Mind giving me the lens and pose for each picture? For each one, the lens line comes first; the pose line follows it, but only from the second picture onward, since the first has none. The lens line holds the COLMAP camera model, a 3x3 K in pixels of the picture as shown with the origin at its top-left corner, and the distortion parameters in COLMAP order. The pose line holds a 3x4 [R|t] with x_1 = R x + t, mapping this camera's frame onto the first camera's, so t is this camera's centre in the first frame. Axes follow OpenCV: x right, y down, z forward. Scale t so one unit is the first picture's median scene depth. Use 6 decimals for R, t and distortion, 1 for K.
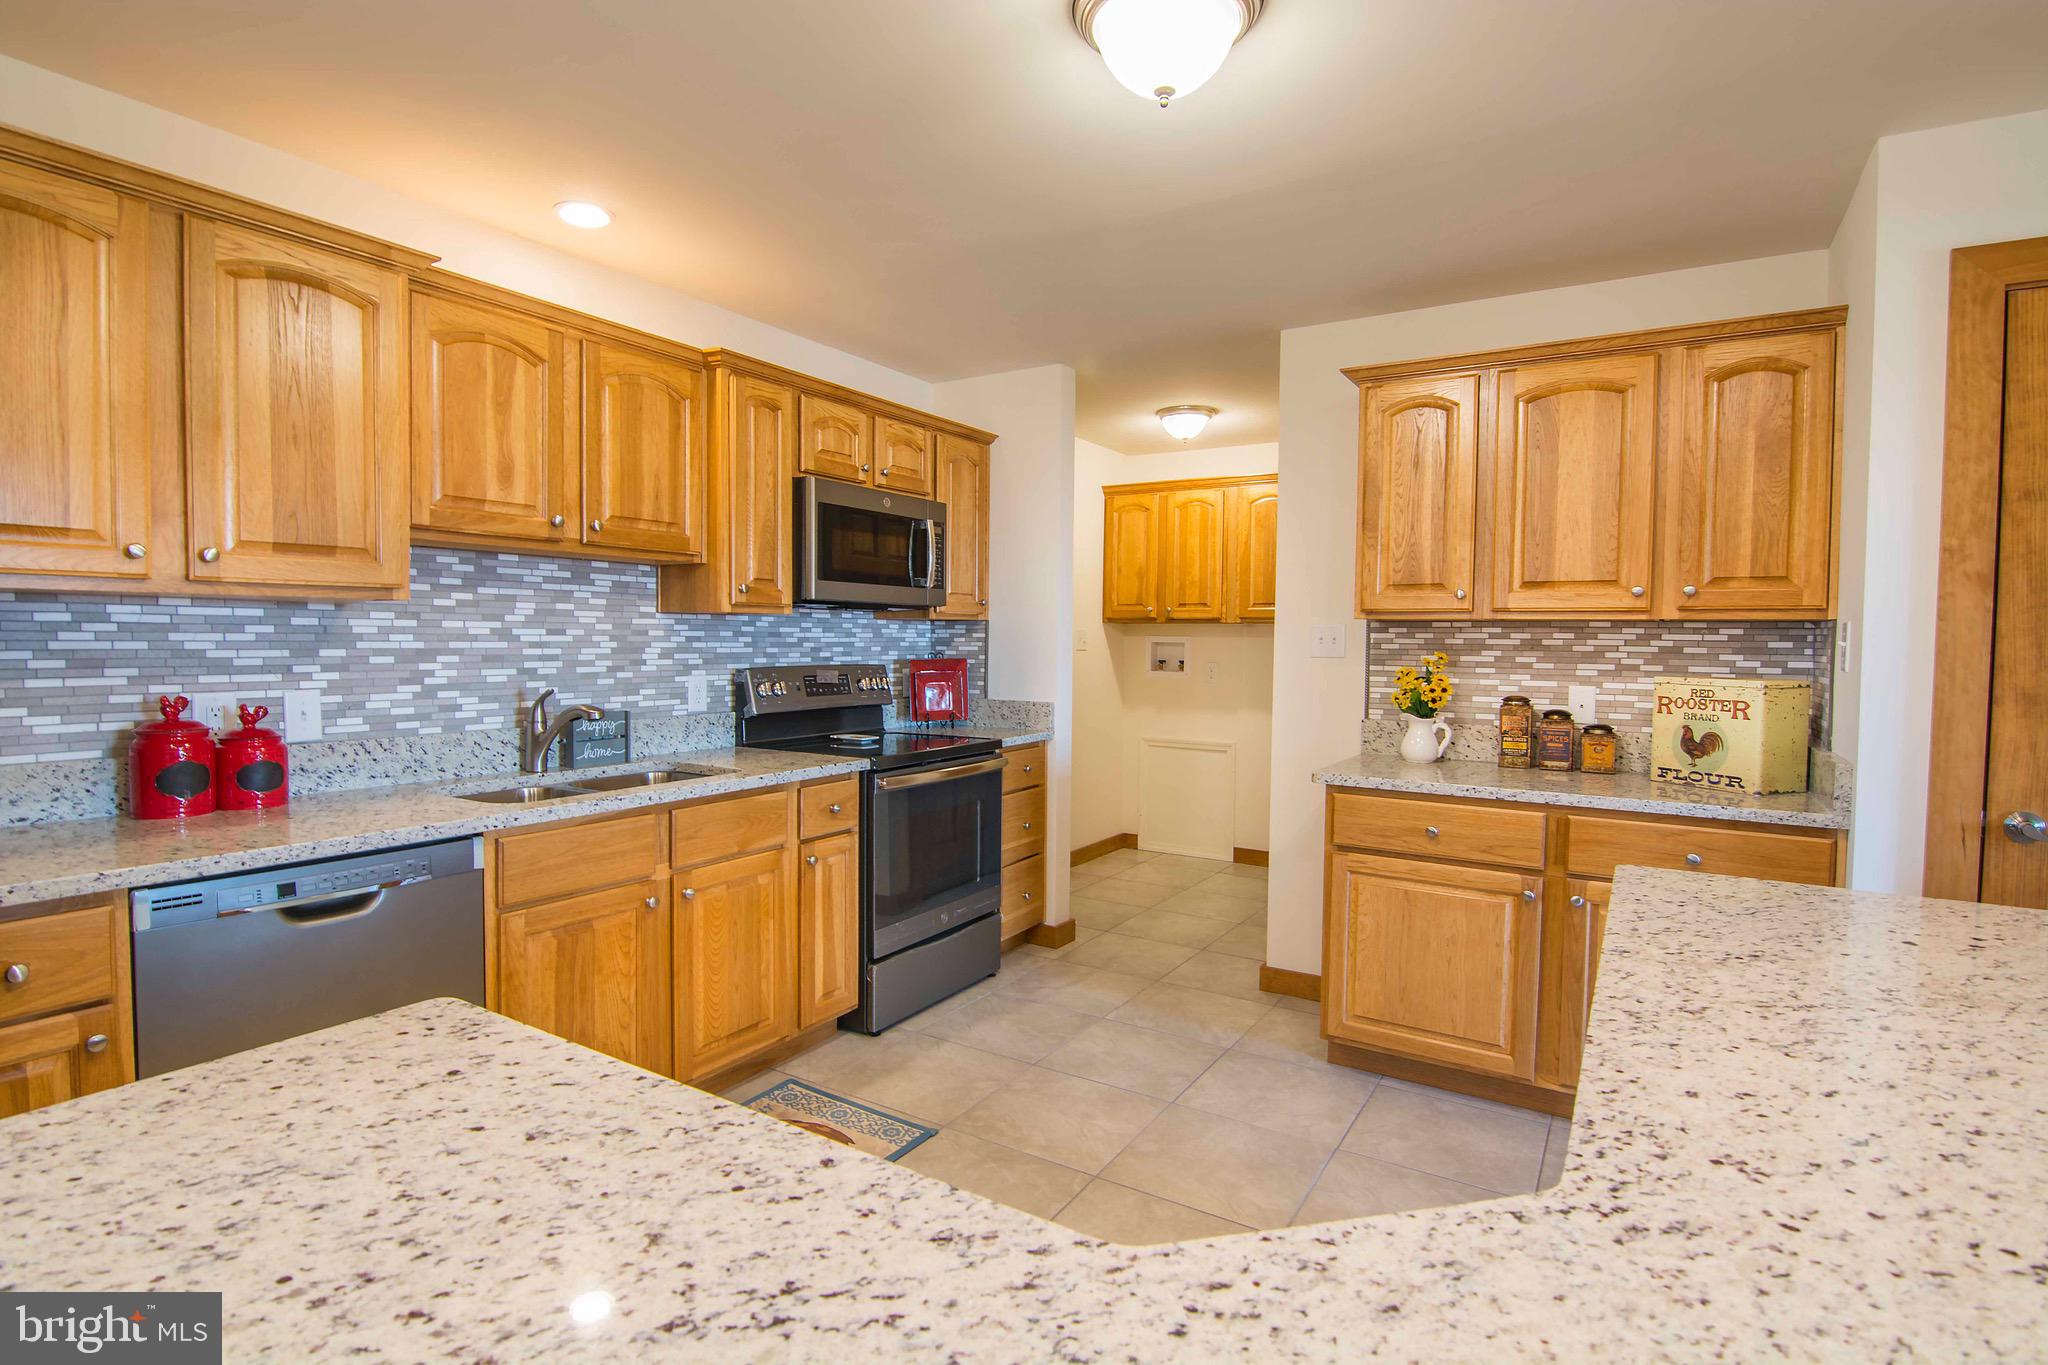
lens RADIAL K [[996.2, 0, 1014.8], [0, 996.2, 677.6], [0, 0, 1]] dist [-0.000882, -0.015283]
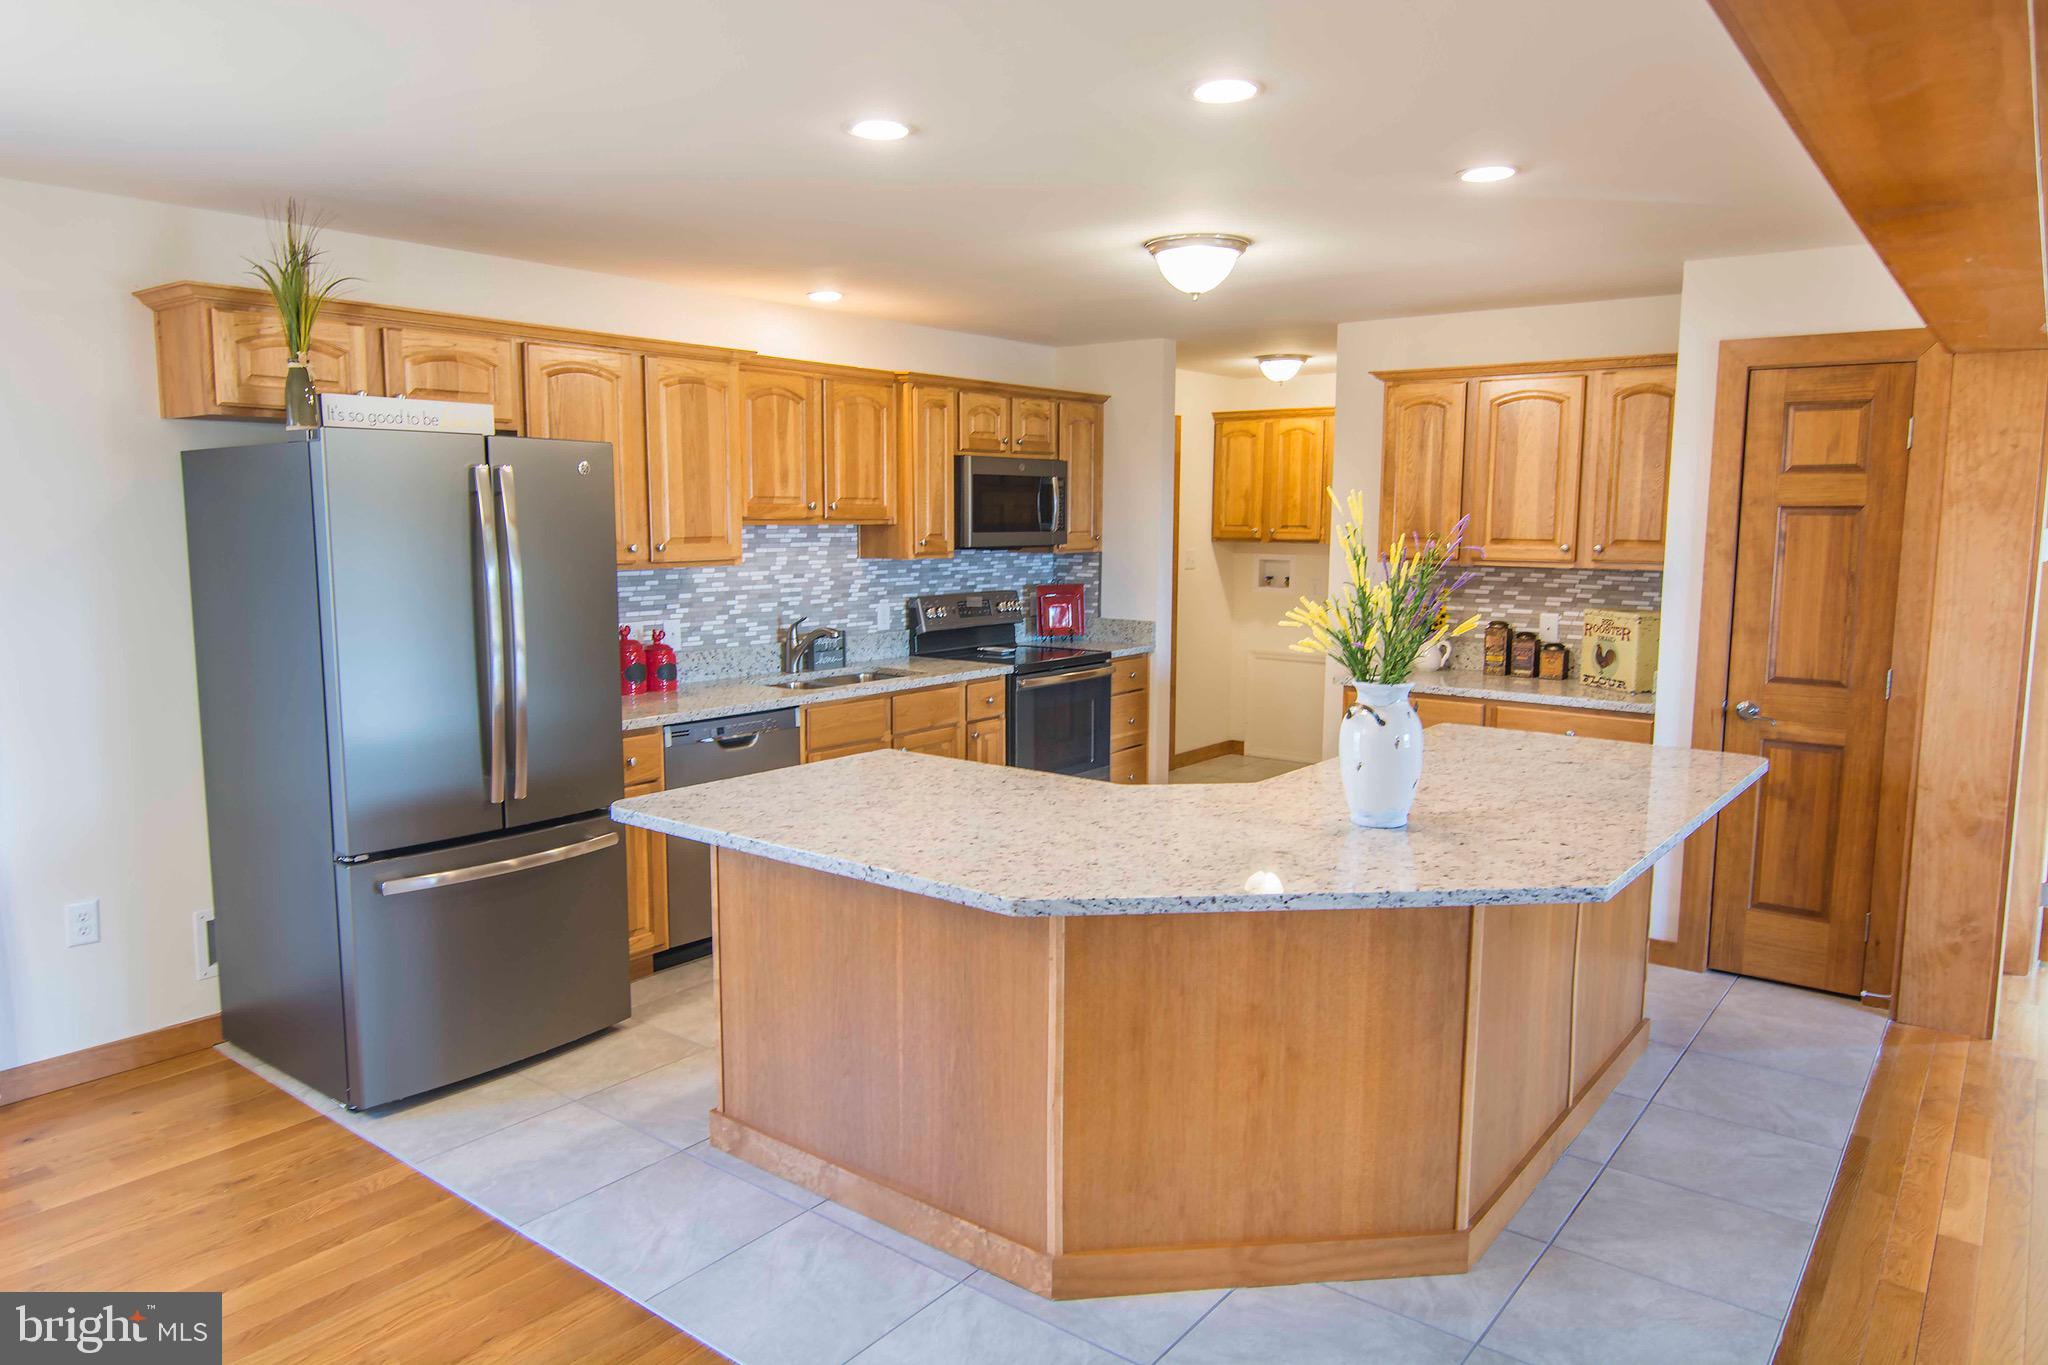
lens RADIAL K [[1332.6, 0, 1014.5], [0, 1332.6, 682.8], [0, 0, 1]] dist [-0.000696, -0.002072]
pose [[0.995158, 0.007067, -0.098036, 0.038615], [0.001479, 0.996222, 0.086828, -0.056486], [0.098279, -0.086553, 0.991388, -0.859898]]
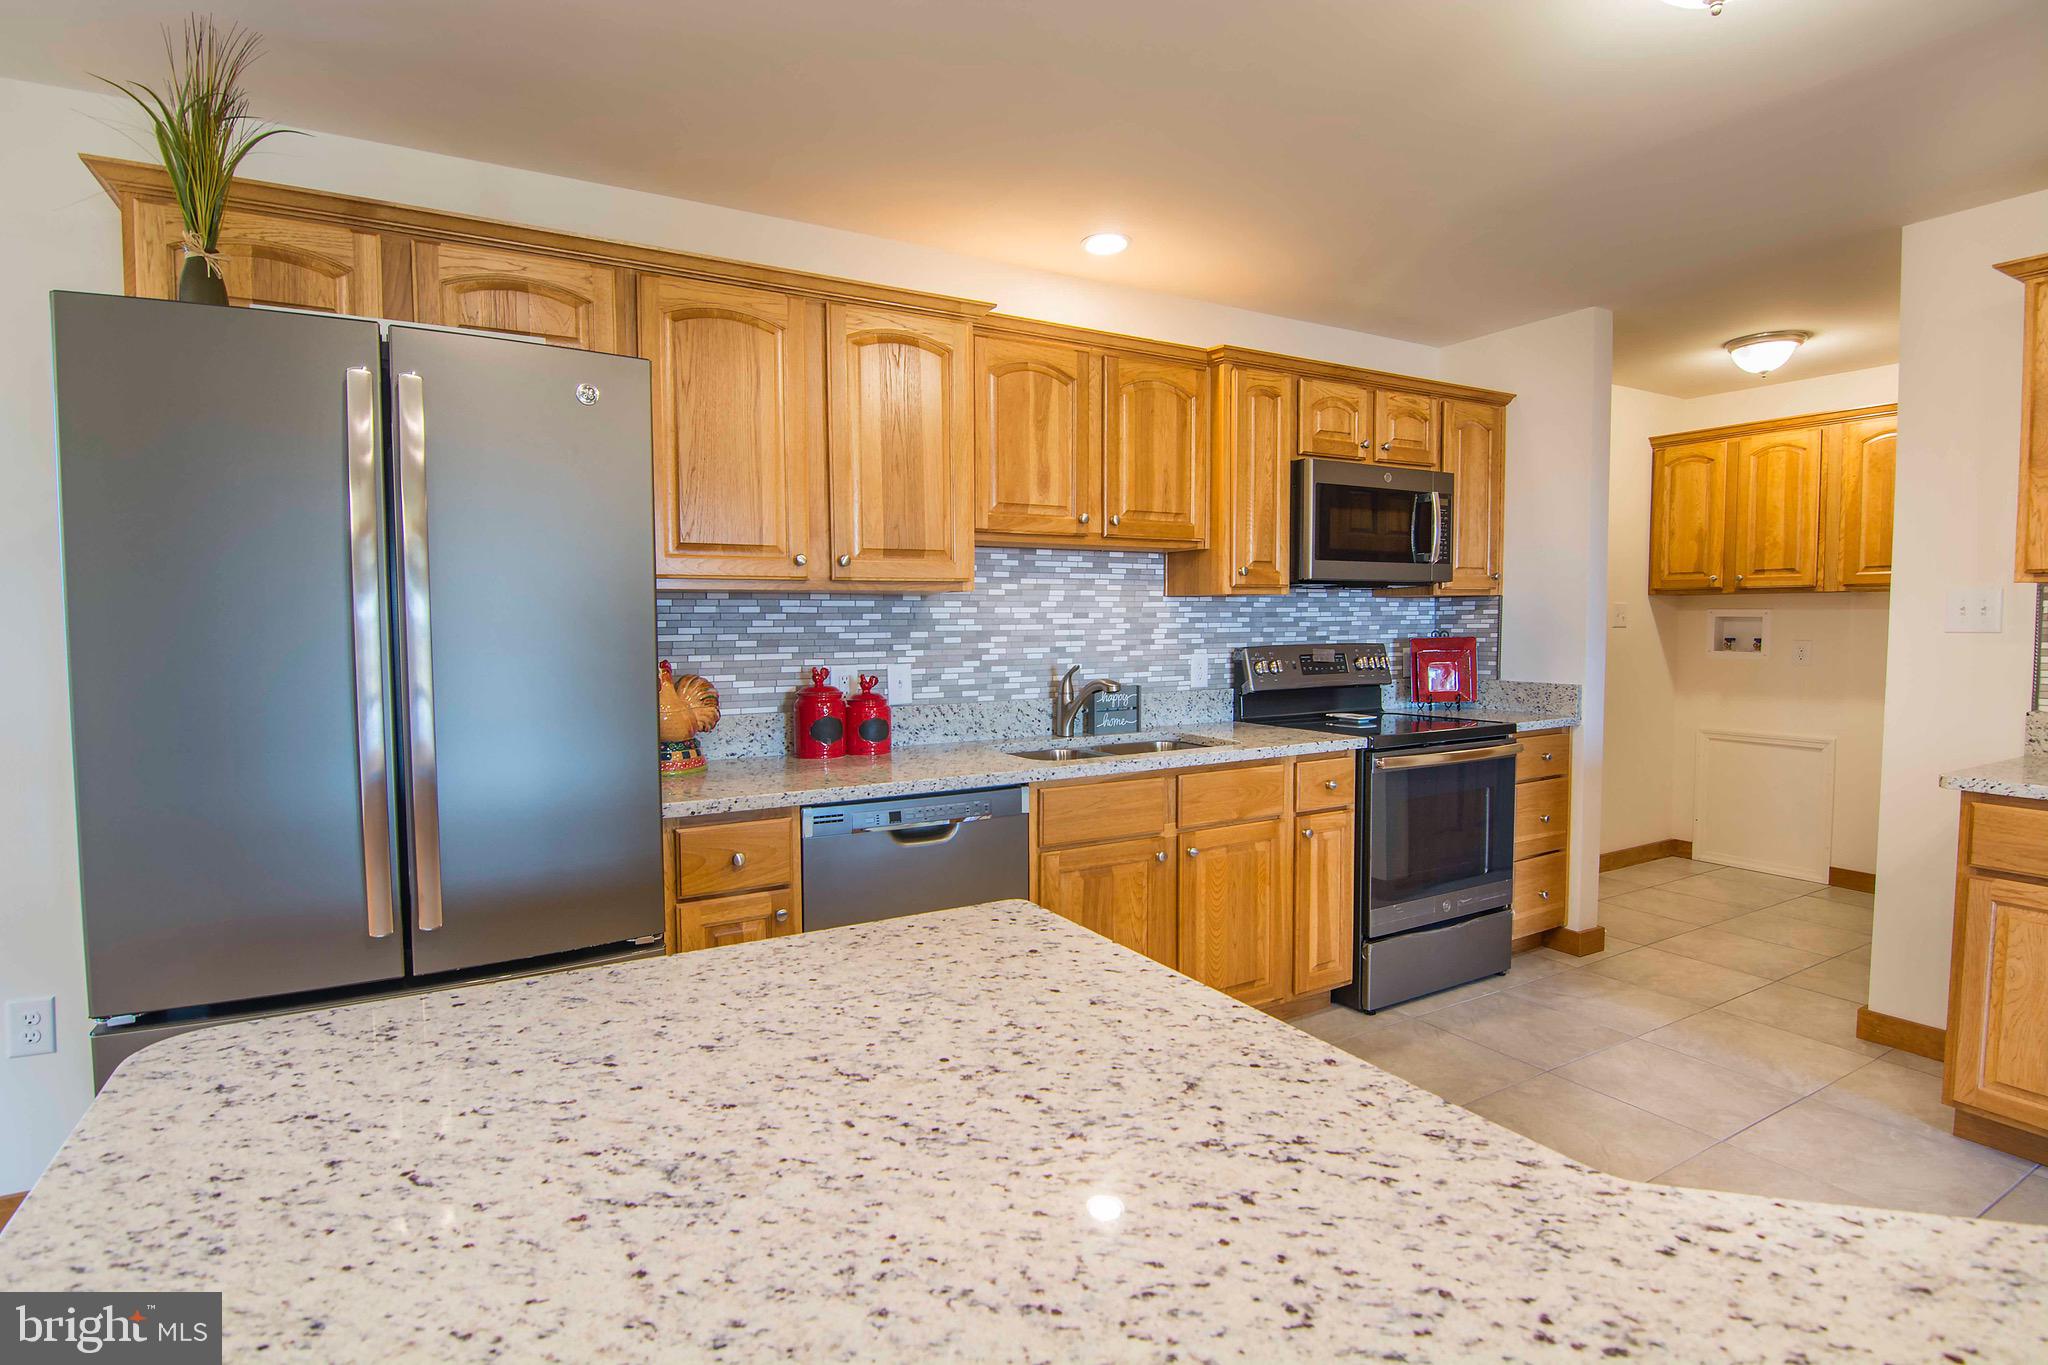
lens RADIAL K [[996.2, 0, 1014.8], [0, 996.2, 677.6], [0, 0, 1]] dist [-0.000882, -0.015283]
pose [[0.885312, 0.012066, -0.464841, 0.005210], [-0.003432, 0.999806, 0.019416, 0.003637], [0.464985, -0.015594, 0.885181, -0.048409]]
